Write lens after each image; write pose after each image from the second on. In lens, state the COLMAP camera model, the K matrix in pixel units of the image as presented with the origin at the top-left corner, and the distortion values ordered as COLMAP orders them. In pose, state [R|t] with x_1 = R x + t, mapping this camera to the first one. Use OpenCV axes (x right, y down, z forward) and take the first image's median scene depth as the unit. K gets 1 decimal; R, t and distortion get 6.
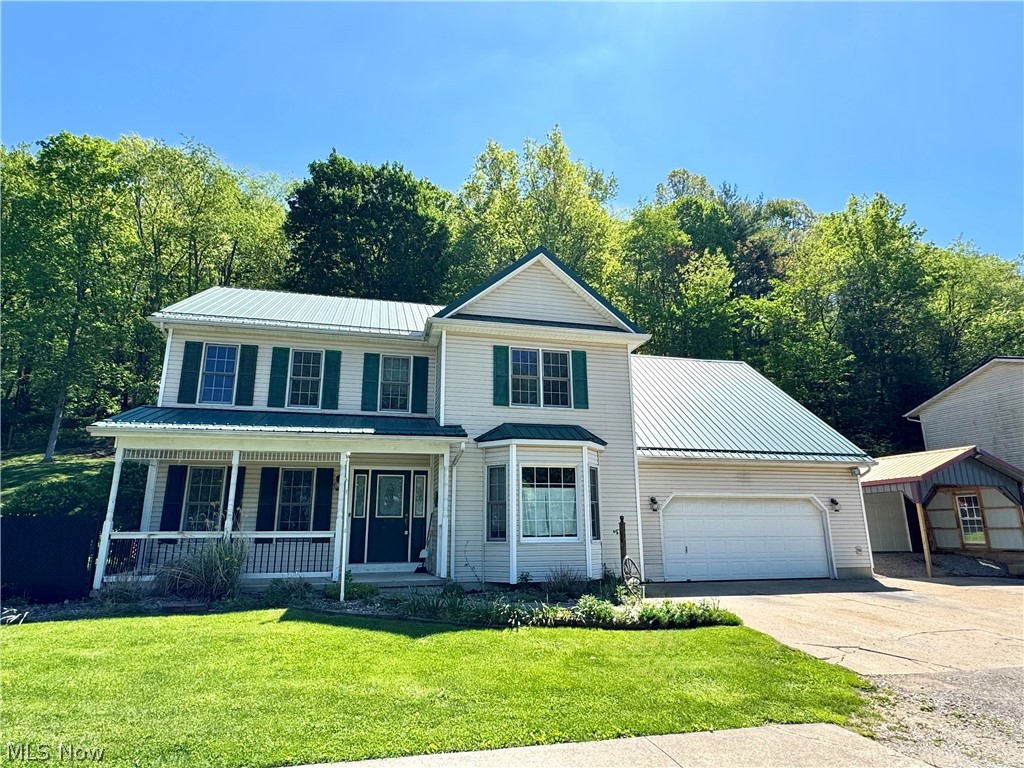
lens RADIAL K [[580.9, 0, 511.6], [0, 580.9, 385.1], [0, 0, 1]] dist [0.006185, 0.000660]
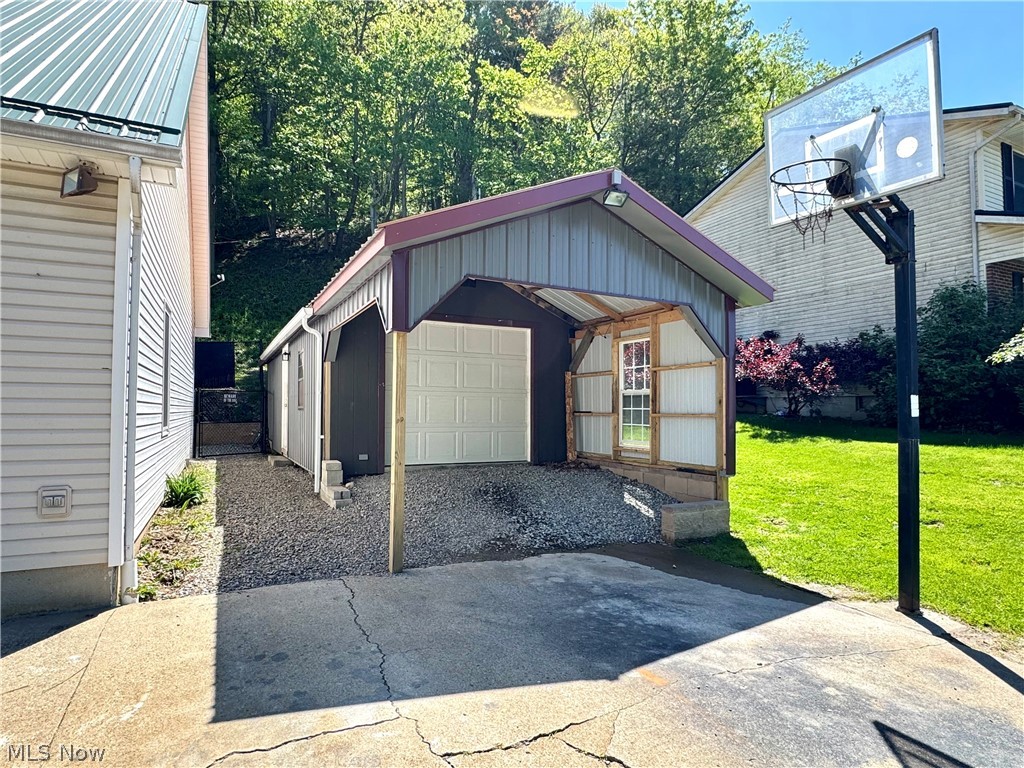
lens RADIAL K [[580.9, 0, 511.6], [0, 580.9, 384.8], [0, 0, 1]] dist [0.006185, 0.000660]
pose [[0.974720, 0.013767, 0.223006, 0.603678], [-0.058531, 0.978977, 0.195393, 0.146081], [-0.215628, -0.203506, 0.955034, 0.614753]]
